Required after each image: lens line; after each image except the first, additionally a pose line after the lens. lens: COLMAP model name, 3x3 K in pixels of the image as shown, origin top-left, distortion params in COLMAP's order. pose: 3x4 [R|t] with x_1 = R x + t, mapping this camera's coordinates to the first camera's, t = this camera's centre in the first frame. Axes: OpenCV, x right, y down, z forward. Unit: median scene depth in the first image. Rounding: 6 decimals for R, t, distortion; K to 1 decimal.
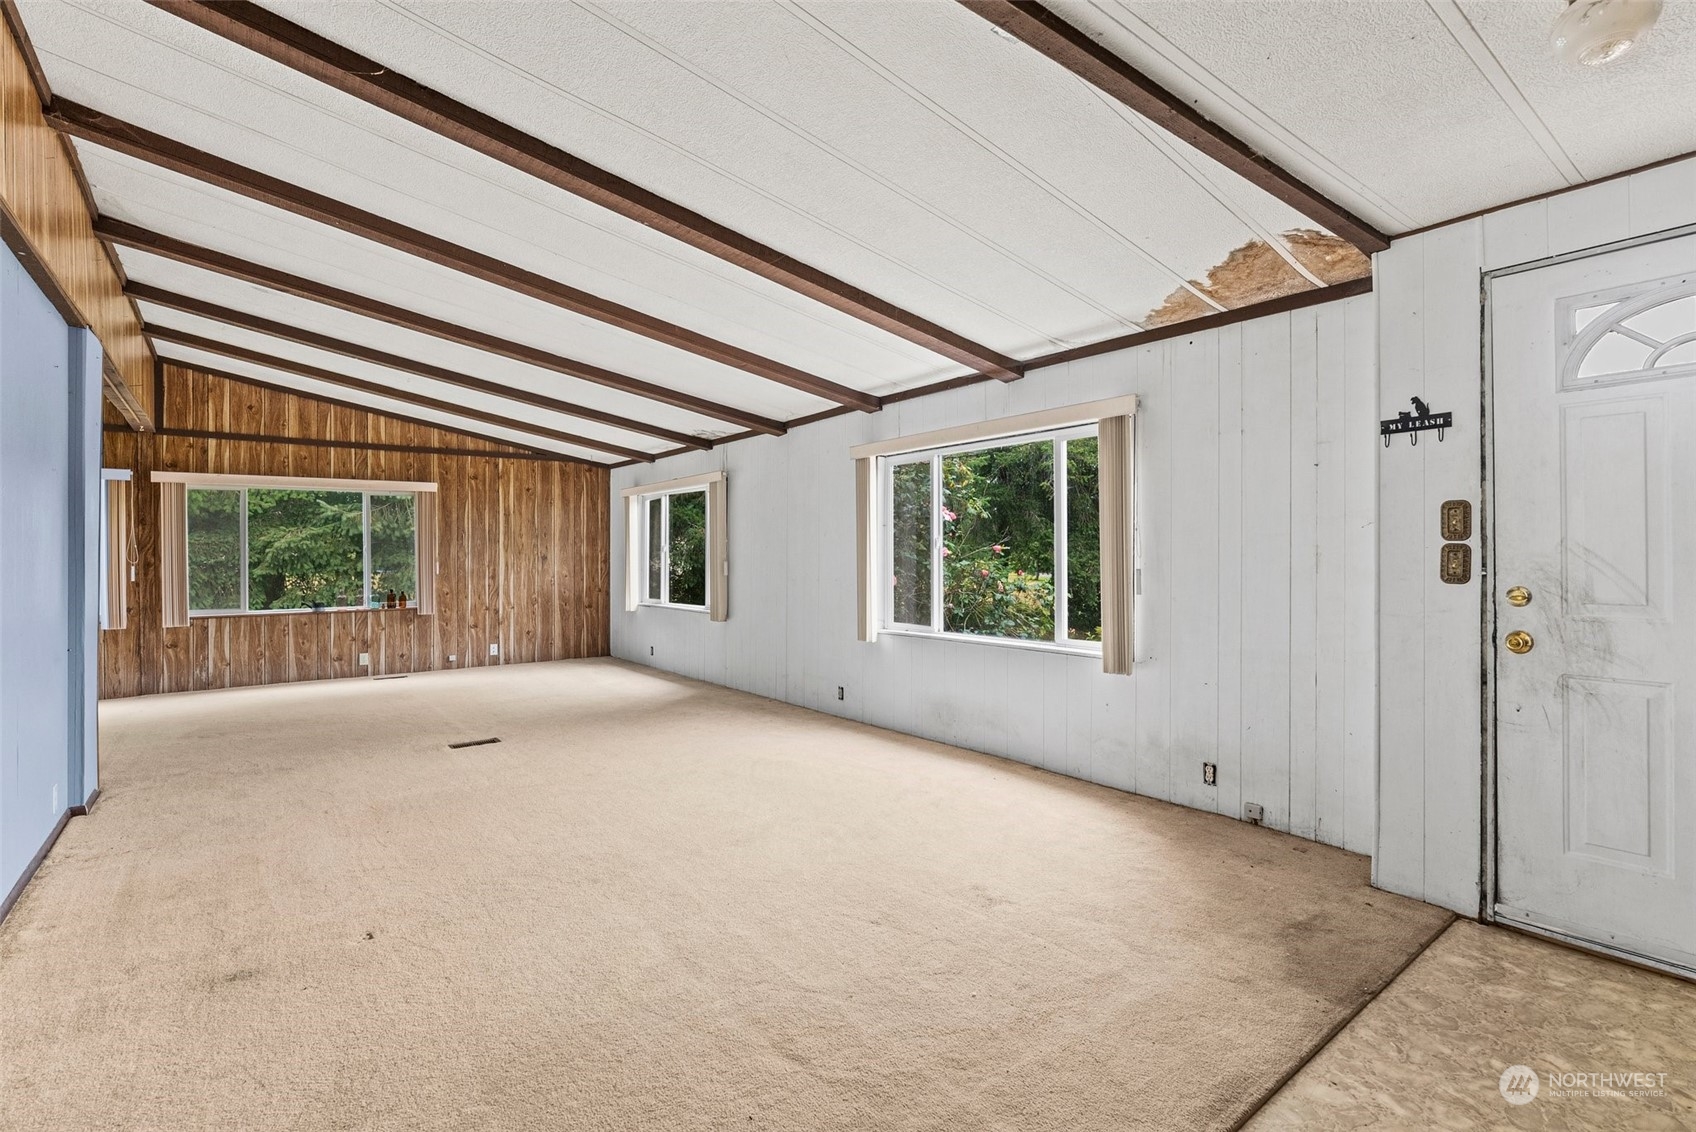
lens RADIAL K [[773.8, 0, 853.2], [0, 773.8, 553.6], [0, 0, 1]] dist [-0.012641, 0.004579]
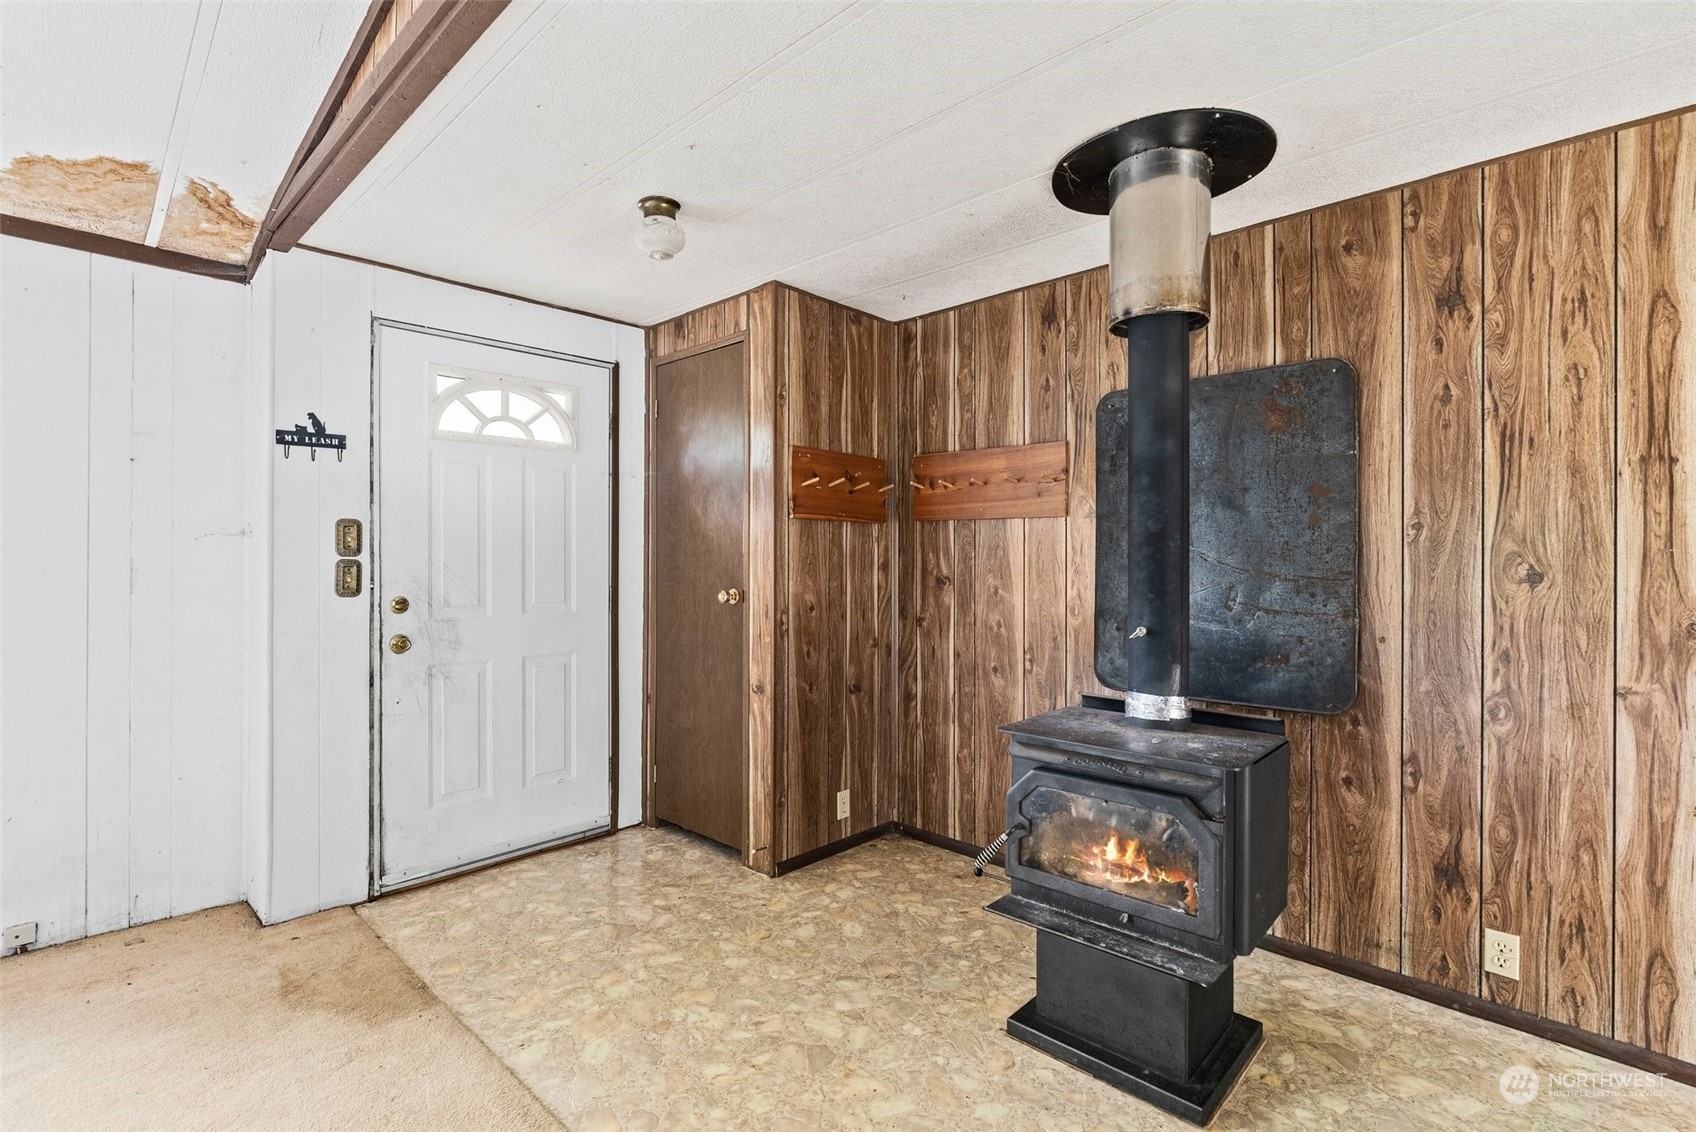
lens RADIAL K [[773.8, 0, 853.2], [0, 773.8, 553.6], [0, 0, 1]] dist [-0.012641, 0.004579]
pose [[-0.145324, 0.010110, 0.989332, -0.386253], [-0.002546, 0.999941, -0.010593, -0.011617], [-0.989381, -0.004058, -0.145290, 0.471621]]
